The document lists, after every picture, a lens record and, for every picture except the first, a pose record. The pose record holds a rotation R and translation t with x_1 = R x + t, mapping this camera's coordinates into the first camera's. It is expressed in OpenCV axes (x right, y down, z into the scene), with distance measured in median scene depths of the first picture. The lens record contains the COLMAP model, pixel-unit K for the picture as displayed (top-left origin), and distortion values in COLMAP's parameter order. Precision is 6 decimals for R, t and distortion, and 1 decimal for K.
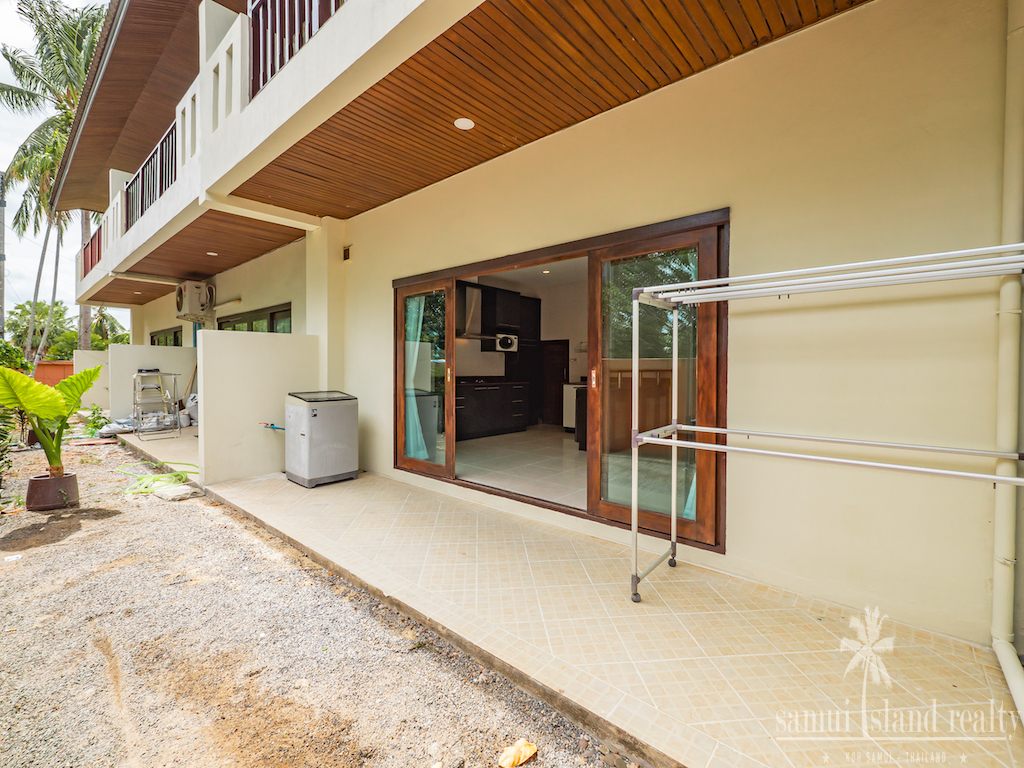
lens RADIAL K [[444.9, 0, 507.3], [0, 444.9, 373.8], [0, 0, 1]] dist [-0.002077, -0.000519]
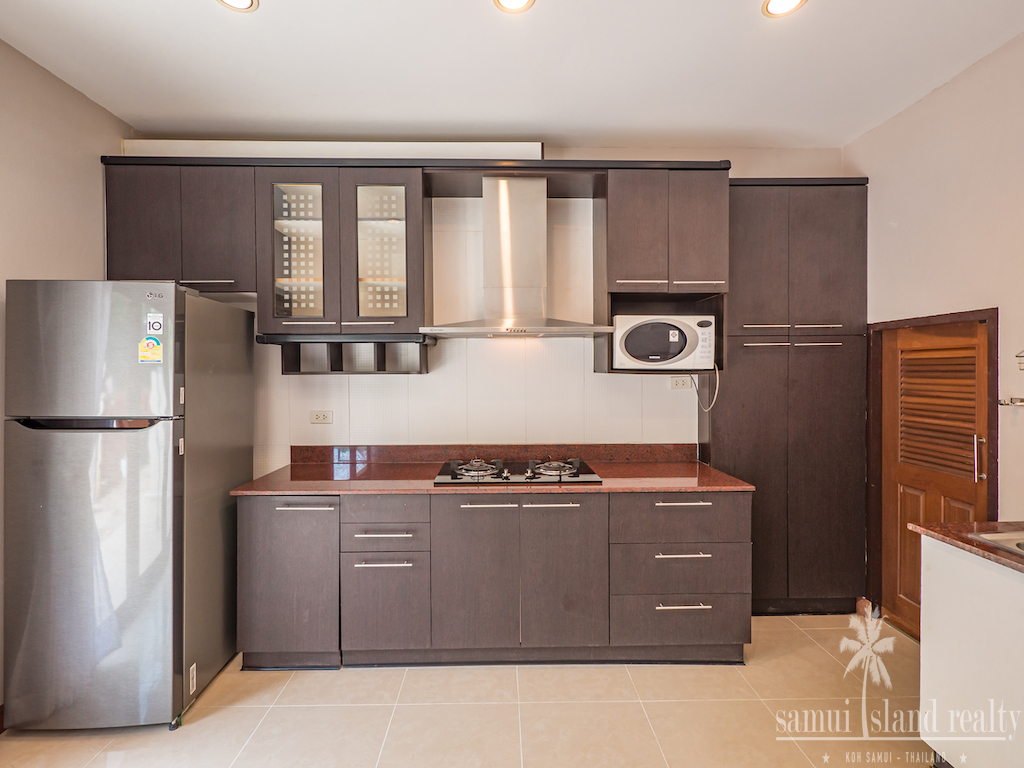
lens RADIAL K [[444.9, 0, 513.2], [0, 444.9, 374.1], [0, 0, 1]] dist [-0.002077, -0.000519]
pose [[0.661432, -0.004949, -0.749989, 0.153726], [-0.002700, 0.999956, -0.008980, -0.045254], [0.750001, 0.007965, 0.661389, 0.721378]]
